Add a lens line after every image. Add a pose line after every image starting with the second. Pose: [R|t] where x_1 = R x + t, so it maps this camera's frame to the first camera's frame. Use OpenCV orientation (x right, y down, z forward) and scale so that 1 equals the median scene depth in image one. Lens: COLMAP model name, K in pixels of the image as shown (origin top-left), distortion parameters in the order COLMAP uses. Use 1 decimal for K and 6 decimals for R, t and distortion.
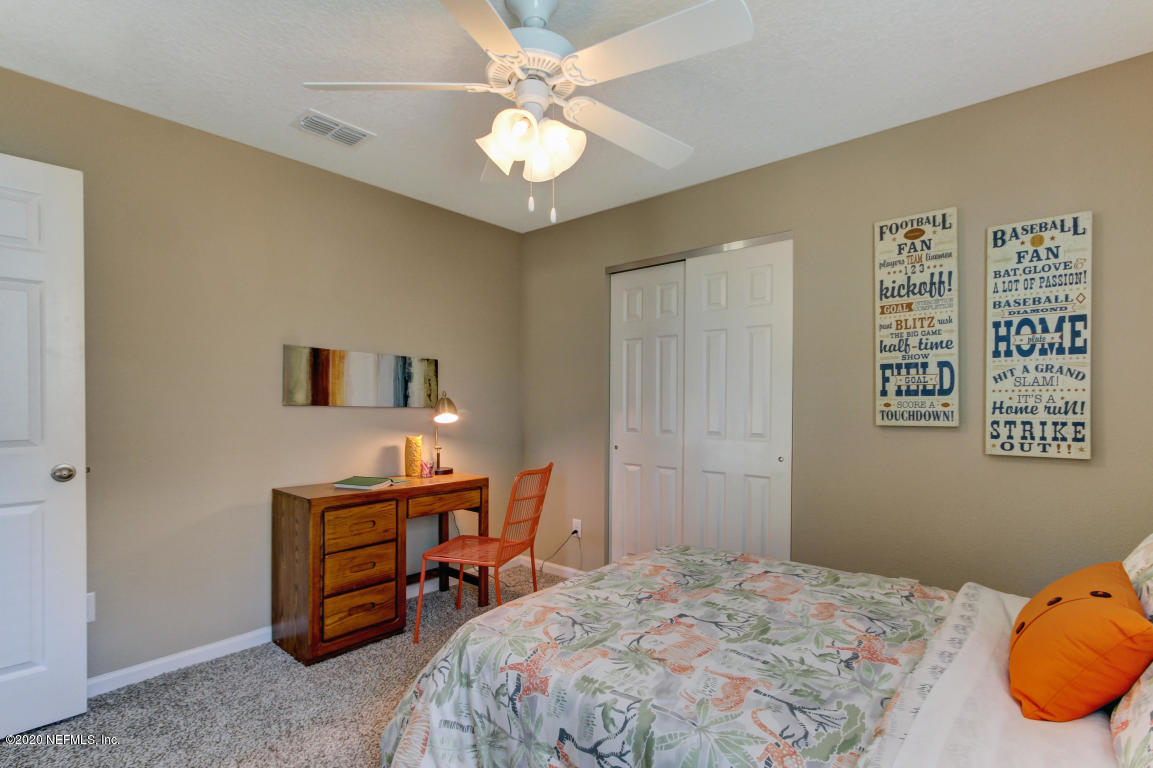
lens RADIAL K [[532.1, 0, 572.8], [0, 532.1, 405.6], [0, 0, 1]] dist [-0.012242, 0.001761]
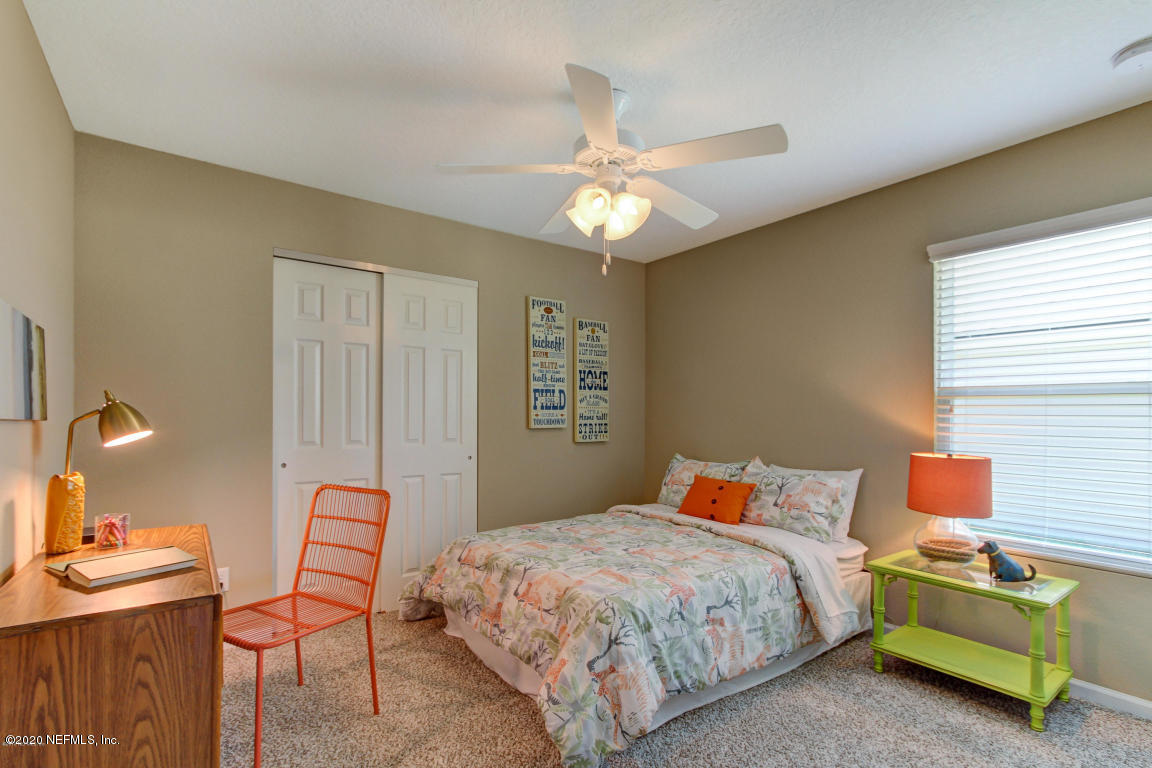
lens RADIAL K [[531.6, 0, 578.4], [0, 531.6, 416.3], [0, 0, 1]] dist [-0.012242, 0.001761]
pose [[0.229774, -0.002749, 0.973240, -1.006585], [-0.000660, 0.999995, 0.002980, -0.002693], [-0.973244, -0.001327, 0.229771, 0.575784]]
